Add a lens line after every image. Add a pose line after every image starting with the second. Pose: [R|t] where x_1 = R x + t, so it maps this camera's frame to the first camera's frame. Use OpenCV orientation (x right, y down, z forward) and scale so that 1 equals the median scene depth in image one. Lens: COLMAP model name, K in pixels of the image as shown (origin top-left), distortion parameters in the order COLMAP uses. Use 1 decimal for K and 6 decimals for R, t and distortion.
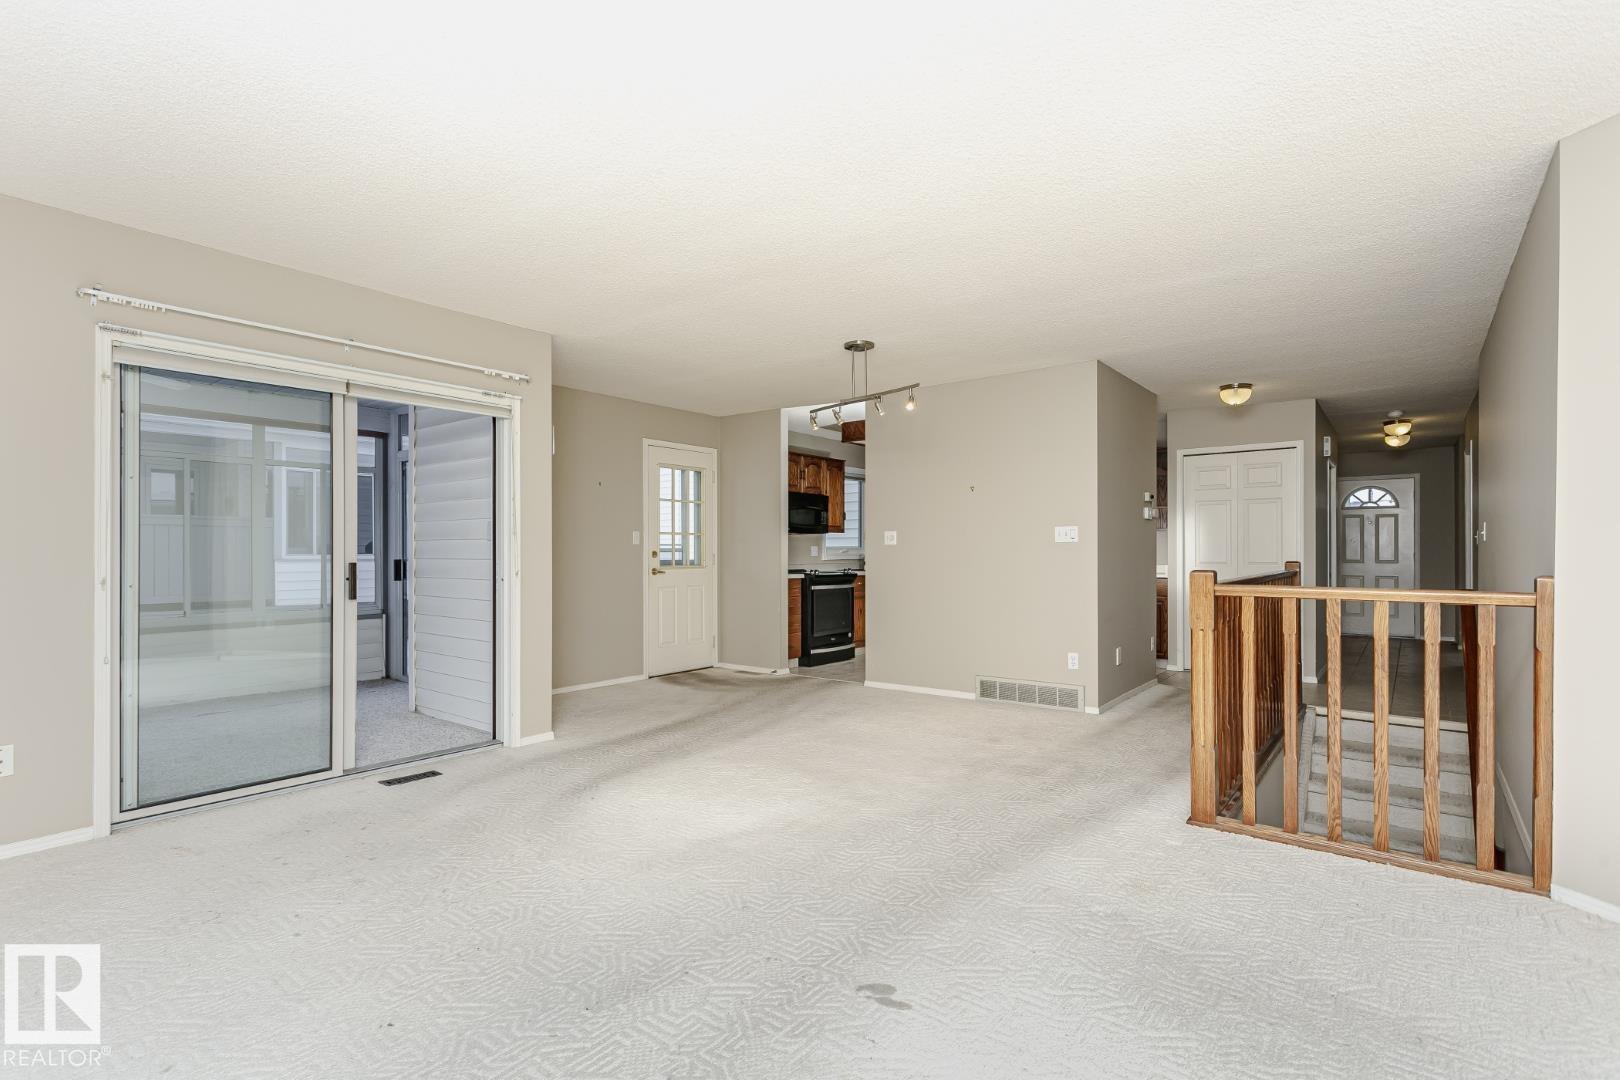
lens RADIAL K [[773.5, 0, 786.2], [0, 773.5, 554.1], [0, 0, 1]] dist [0.002058, 0.000533]
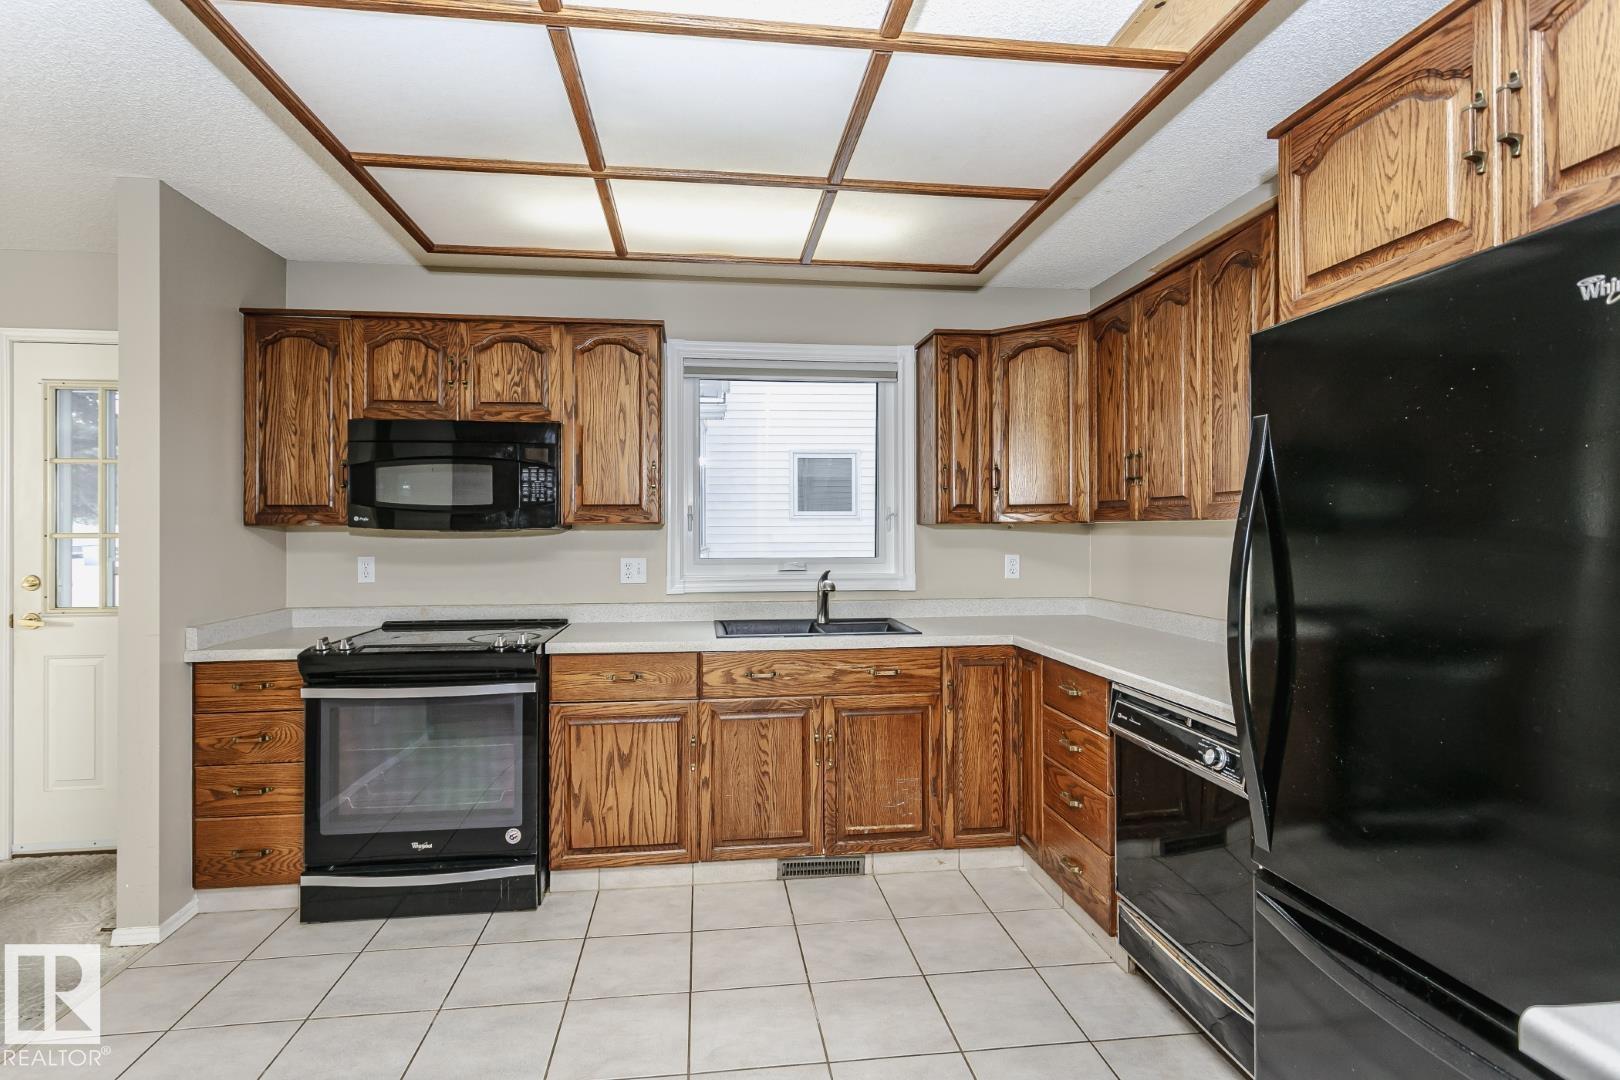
lens RADIAL K [[783.3, 0, 786.3], [0, 783.3, 515.5], [0, 0, 1]] dist [-0.002008, 0.001820]
pose [[0.719444, -0.009972, -0.694479, 0.446886], [-0.002428, 0.999855, -0.016873, -0.030599], [0.694546, 0.013825, 0.719315, 0.942420]]
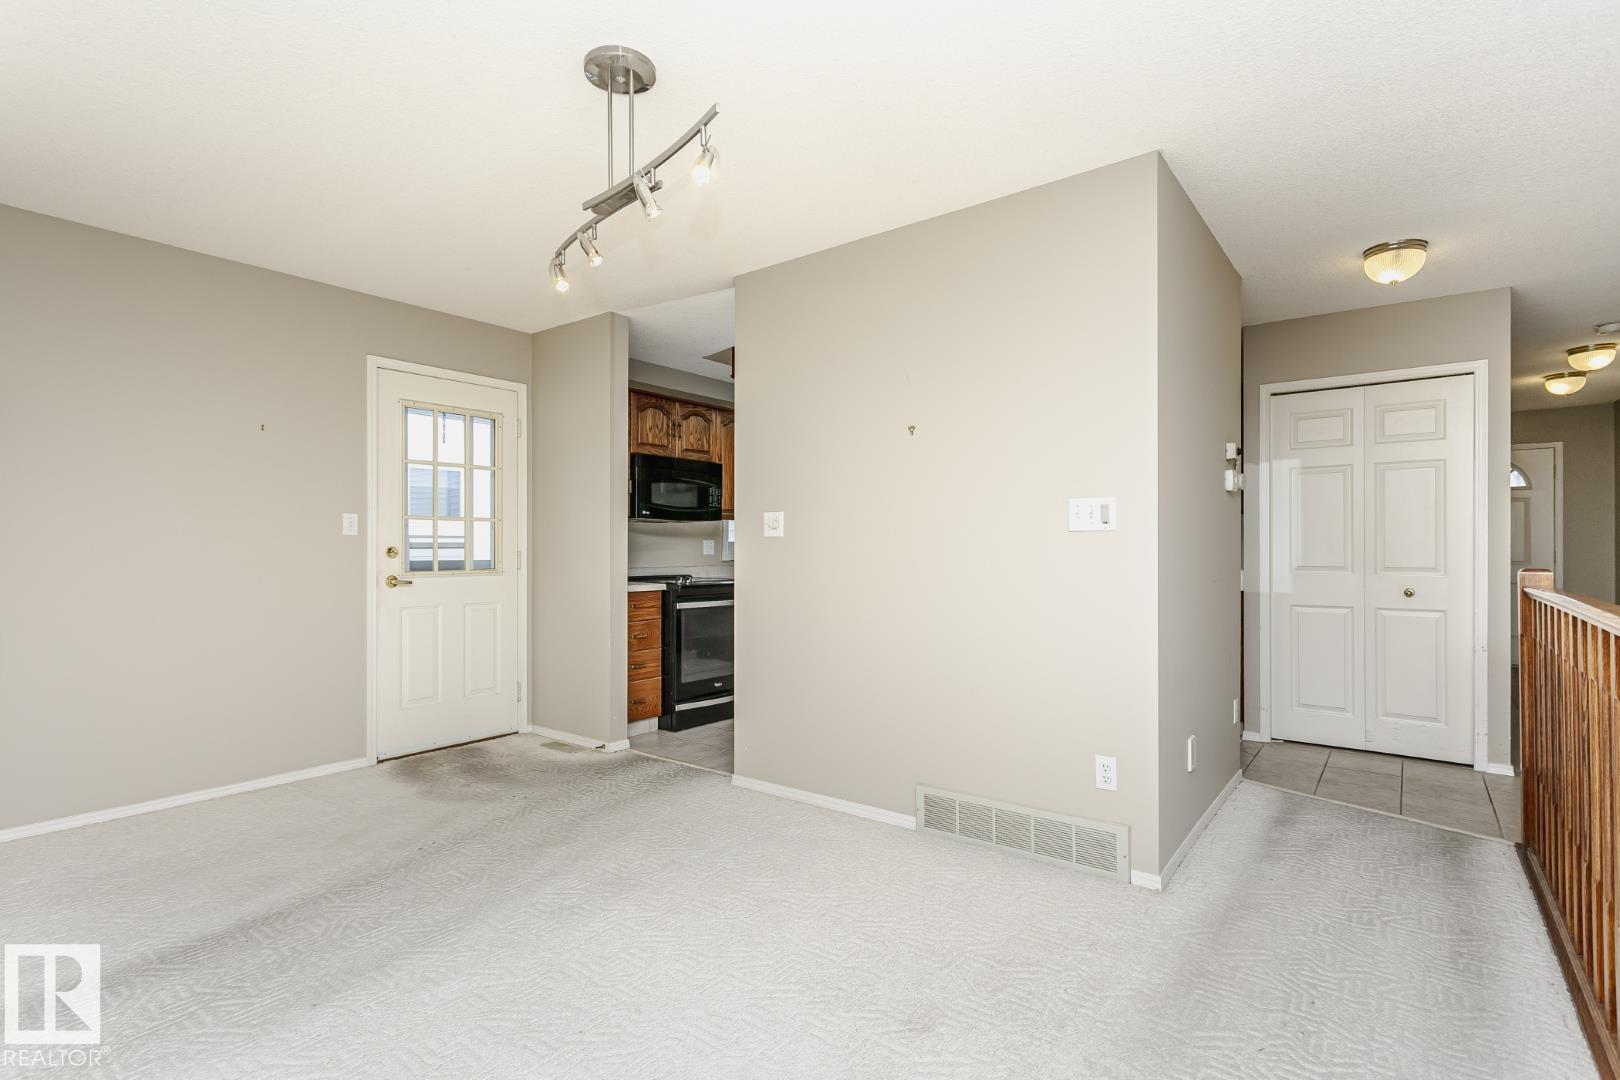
lens RADIAL K [[764.8, 0, 797.5], [0, 764.8, 541.8], [0, 0, 1]] dist [0.004095, 0.000807]
pose [[0.999963, 0.001781, 0.008440, 0.132369], [-0.001696, 0.999947, -0.010132, -0.002303], [-0.008458, 0.010117, 0.999913, 0.398343]]
